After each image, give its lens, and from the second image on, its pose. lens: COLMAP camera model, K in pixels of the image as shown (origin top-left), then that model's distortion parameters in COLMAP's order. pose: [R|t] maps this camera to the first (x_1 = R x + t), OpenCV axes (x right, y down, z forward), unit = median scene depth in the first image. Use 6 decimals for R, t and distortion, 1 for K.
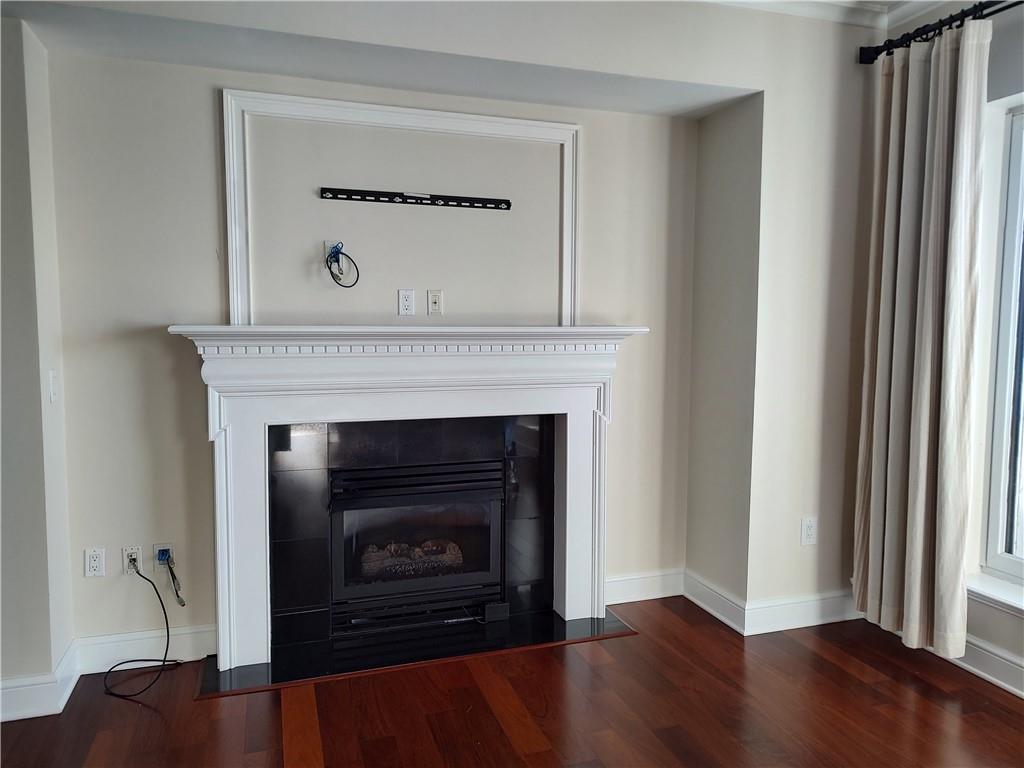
lens RADIAL K [[746.1, 0, 506.8], [0, 746.1, 389.1], [0, 0, 1]] dist [0.030582, -0.024523]
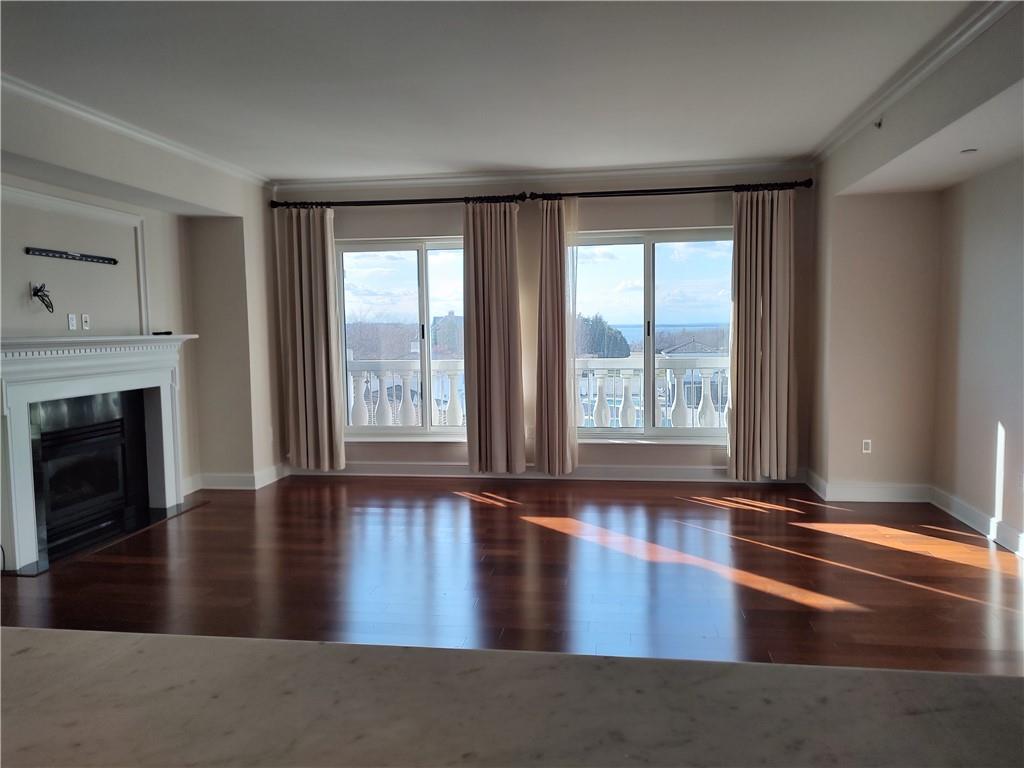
lens RADIAL K [[746.1, 0, 516.8], [0, 746.1, 380.9], [0, 0, 1]] dist [0.030582, -0.024523]
pose [[0.450299, -0.075069, 0.889716, -1.104934], [0.093974, 0.994910, 0.036383, 0.036025], [-0.887919, 0.067227, 0.455062, -0.522501]]
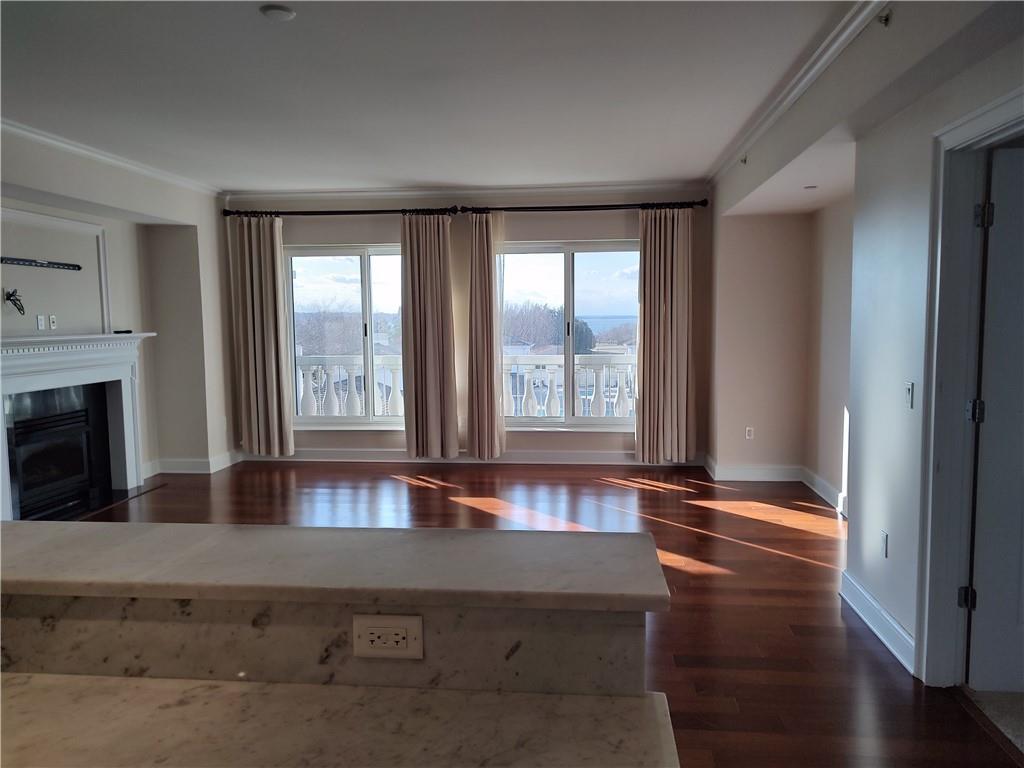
lens RADIAL K [[746.1, 0, 518.8], [0, 746.1, 385.4], [0, 0, 1]] dist [0.030582, -0.024523]
pose [[0.408341, -0.090932, 0.908289, -1.268583], [0.088944, 0.994255, 0.059551, 0.024033], [-0.908486, 0.056469, 0.414082, -0.723055]]
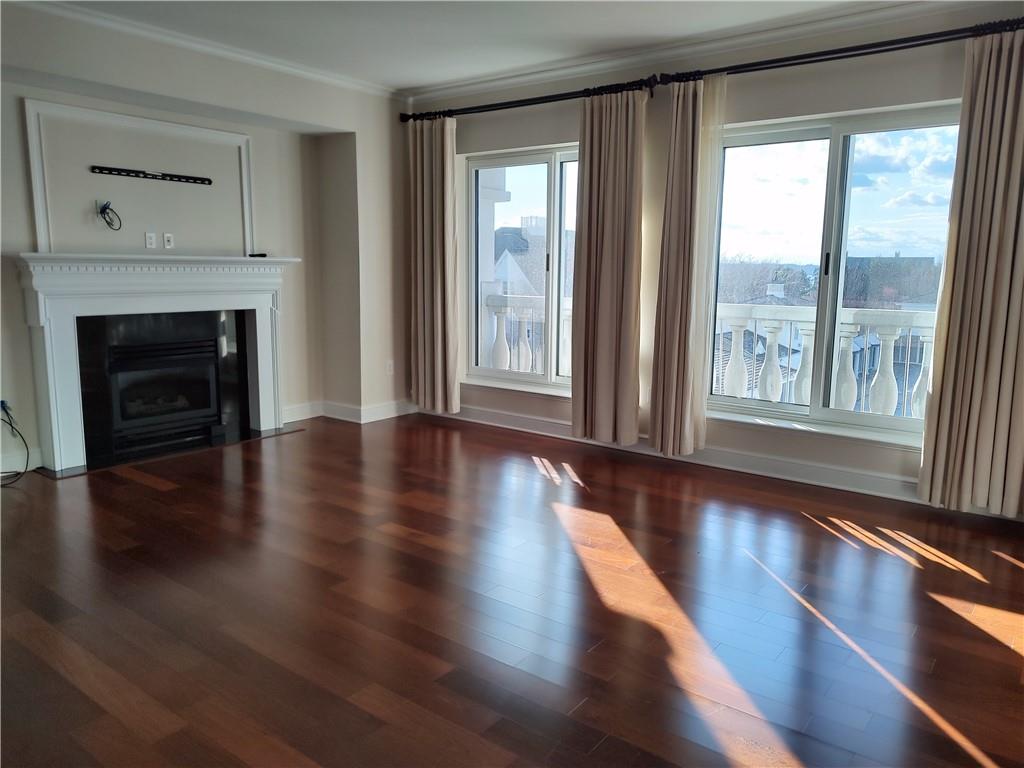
lens RADIAL K [[746.1, 0, 518.7], [0, 746.1, 382.9], [0, 0, 1]] dist [0.030582, -0.024523]
pose [[0.830628, -0.079177, 0.551169, -0.384967], [0.039886, 0.995757, 0.082933, 0.085072], [-0.555397, -0.046902, 0.830262, -0.781843]]
